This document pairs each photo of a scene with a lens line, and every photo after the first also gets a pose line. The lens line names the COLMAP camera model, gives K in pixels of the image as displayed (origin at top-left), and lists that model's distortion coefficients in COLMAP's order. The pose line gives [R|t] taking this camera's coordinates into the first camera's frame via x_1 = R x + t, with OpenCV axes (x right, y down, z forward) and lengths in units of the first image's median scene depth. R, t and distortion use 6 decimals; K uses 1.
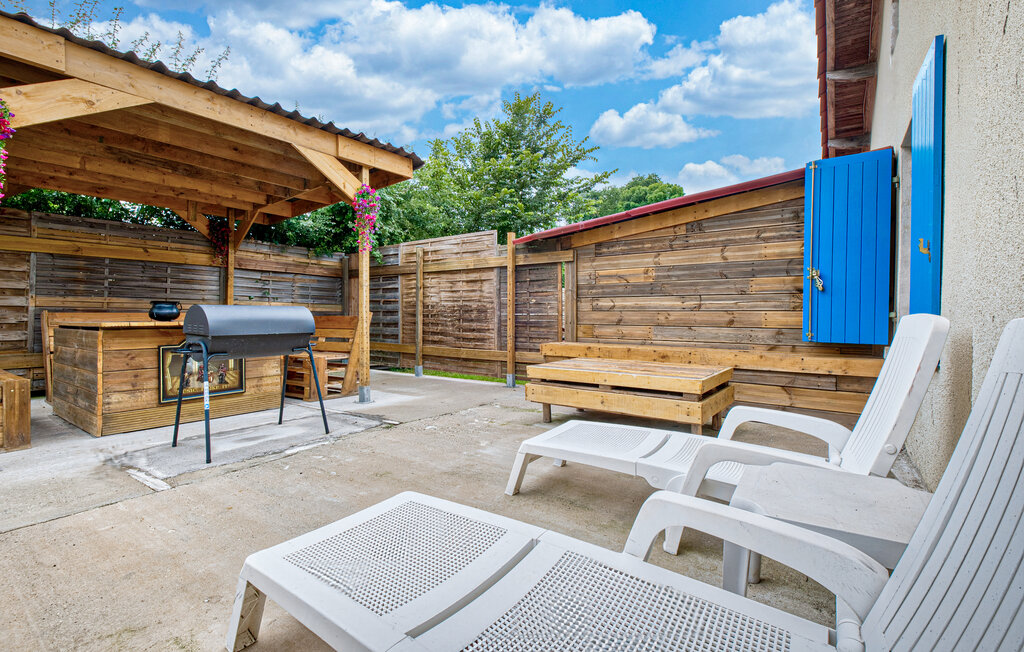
lens RADIAL K [[457.6, 0, 434.6], [0, 457.6, 301.5], [0, 0, 1]] dist [-0.025275, -0.000687]
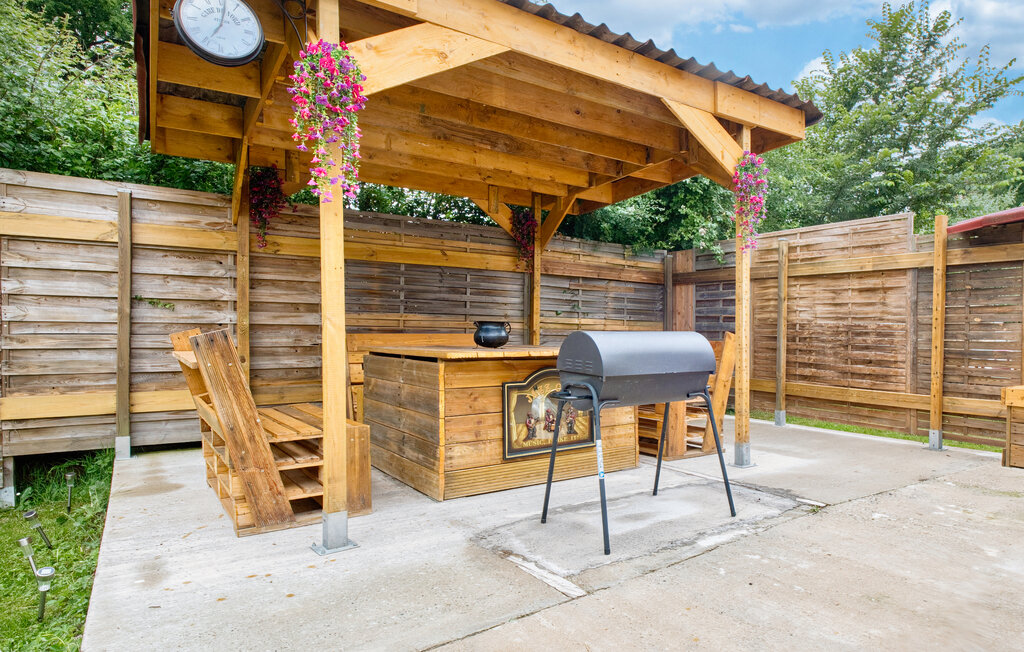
lens RADIAL K [[578.8, 0, 521.2], [0, 578.8, 329.7], [0, 0, 1]] dist [-0.005017, 0.001193]
pose [[0.971939, 0.014129, -0.234810, -0.296043], [-0.004702, 0.999162, 0.040659, -0.024203], [0.235188, -0.038414, 0.971191, 0.066480]]
